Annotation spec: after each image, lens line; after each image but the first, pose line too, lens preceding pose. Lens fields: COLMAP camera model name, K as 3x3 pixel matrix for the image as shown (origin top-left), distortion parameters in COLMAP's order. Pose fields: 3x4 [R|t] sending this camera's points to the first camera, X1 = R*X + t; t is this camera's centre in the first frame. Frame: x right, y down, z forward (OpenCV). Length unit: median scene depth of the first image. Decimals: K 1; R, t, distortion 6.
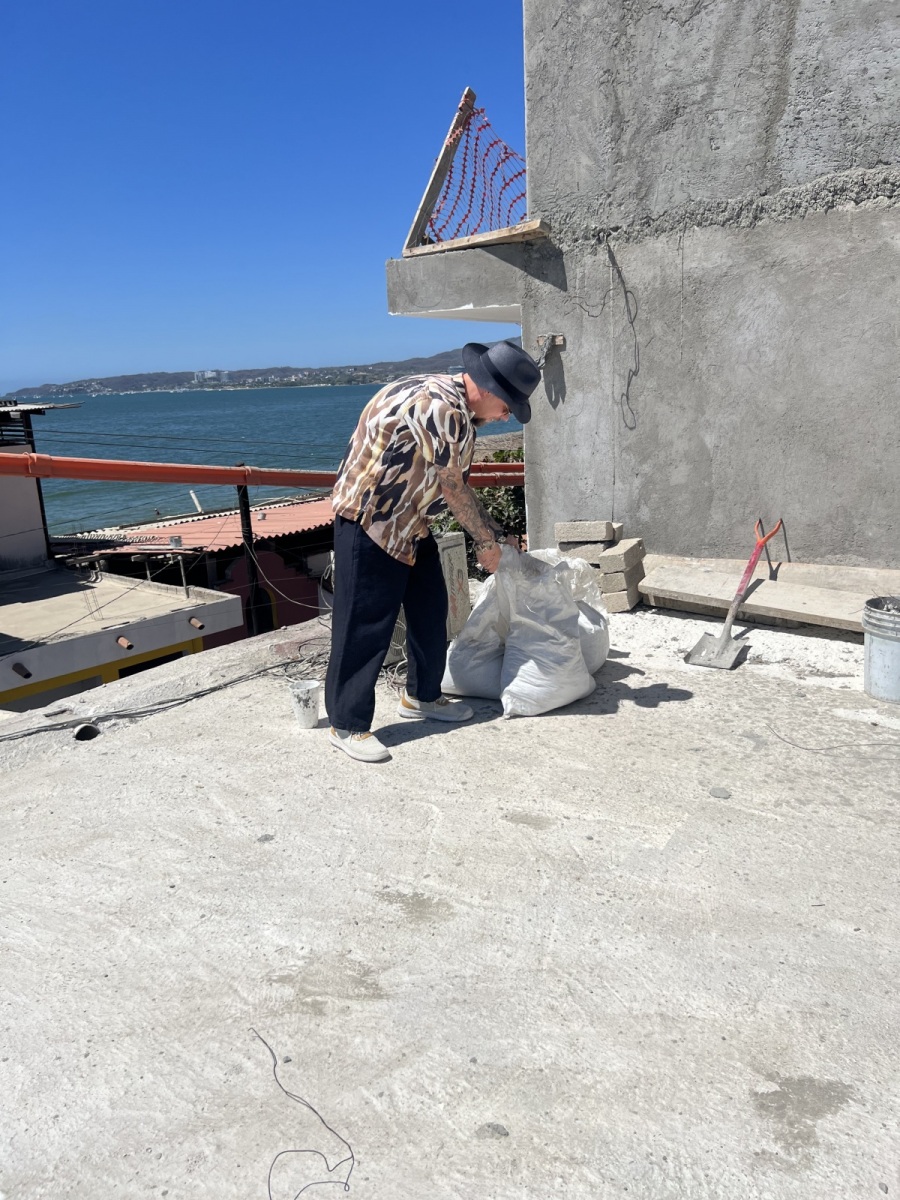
lens RADIAL K [[912.5, 0, 478.7], [0, 912.5, 595.2], [0, 0, 1]] dist [0.034382, -0.038674]
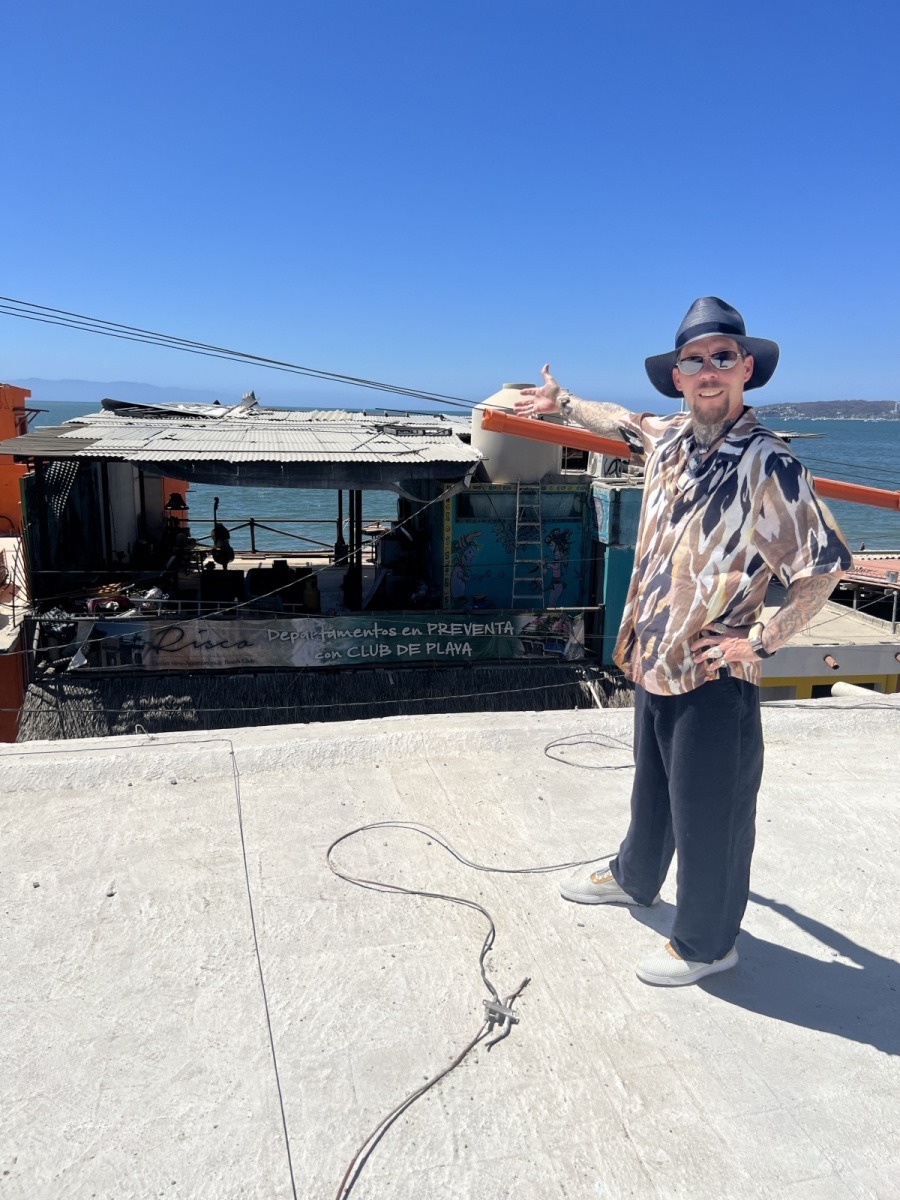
lens RADIAL K [[909.5, 0, 453.9], [0, 909.5, 596.8], [0, 0, 1]] dist [0.166777, -0.400031]
pose [[0.744747, 0.188679, -0.640118, -0.115045], [-0.205471, 0.977433, 0.049049, 0.045363], [0.634927, 0.094997, 0.766709, -0.328832]]
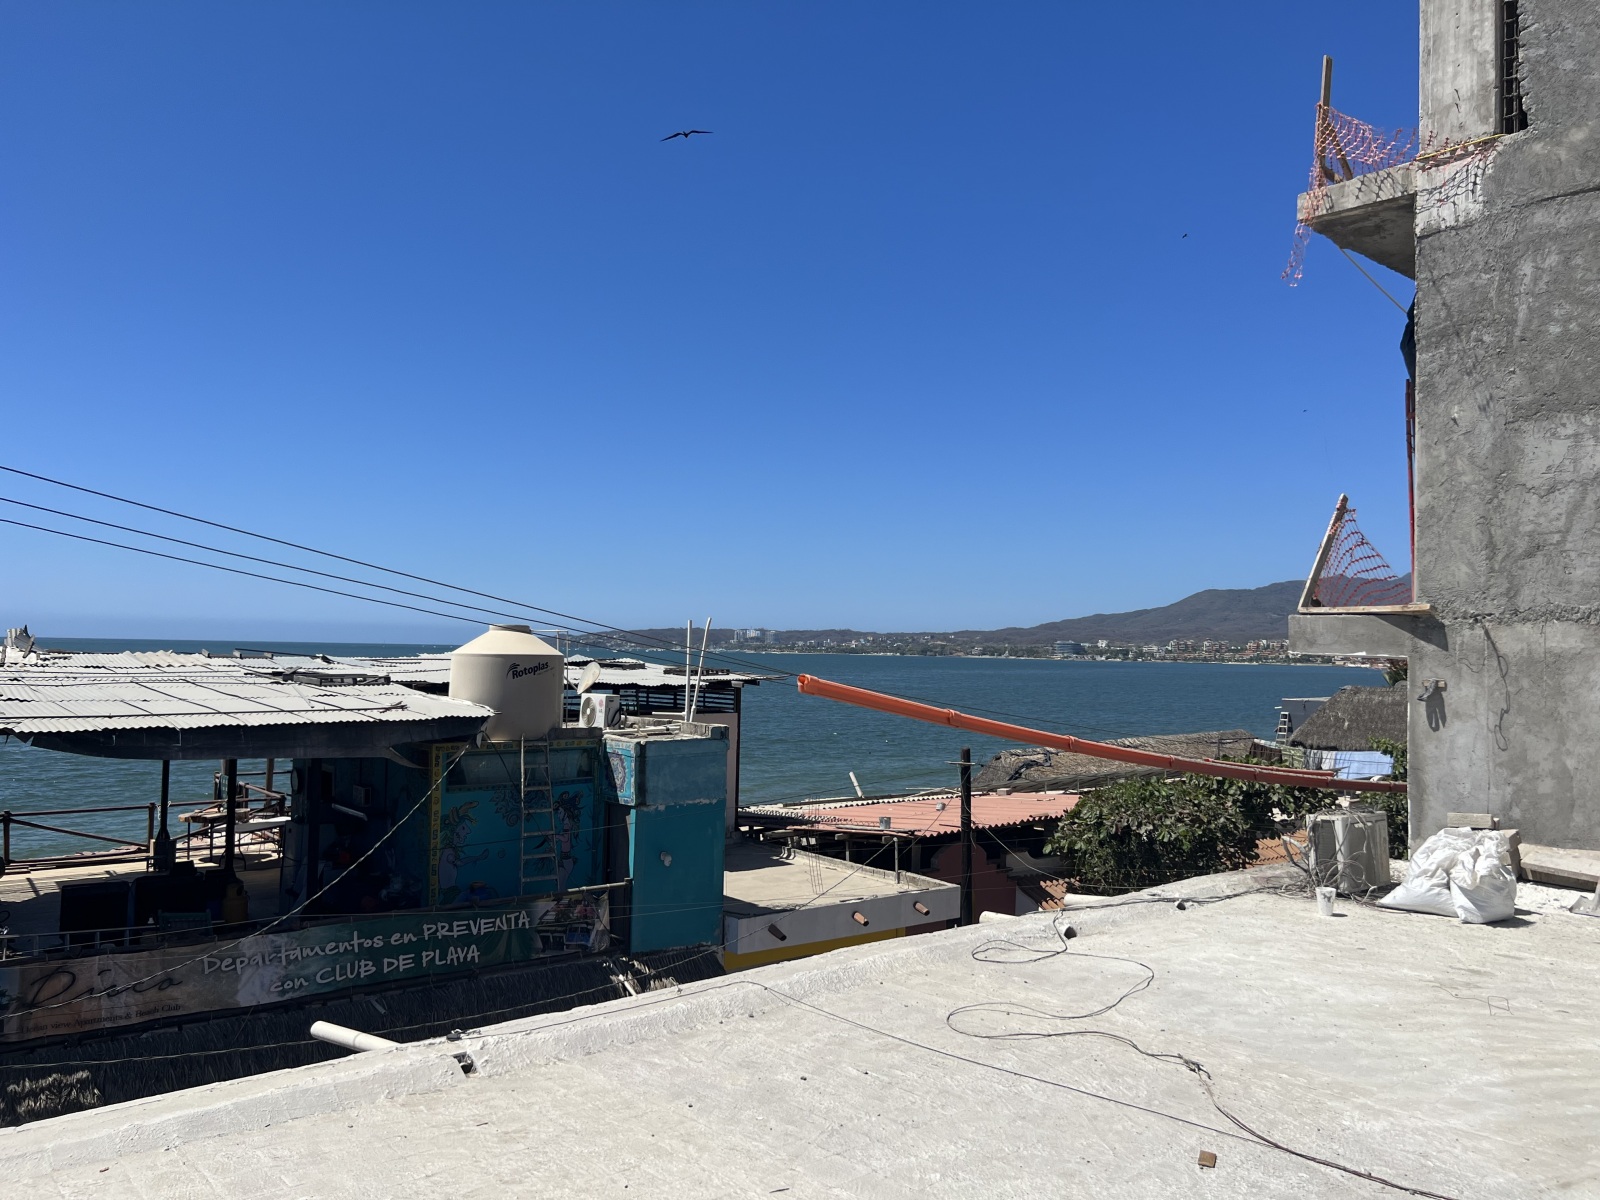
lens RADIAL K [[1216.6, 0, 811.5], [0, 1216.6, 599.3], [0, 0, 1]] dist [0.034382, -0.038674]
pose [[0.972482, 0.049381, -0.227685, -0.451151], [-0.108944, 0.960234, -0.257063, 0.193599], [0.205937, 0.274794, 0.939190, -1.046290]]
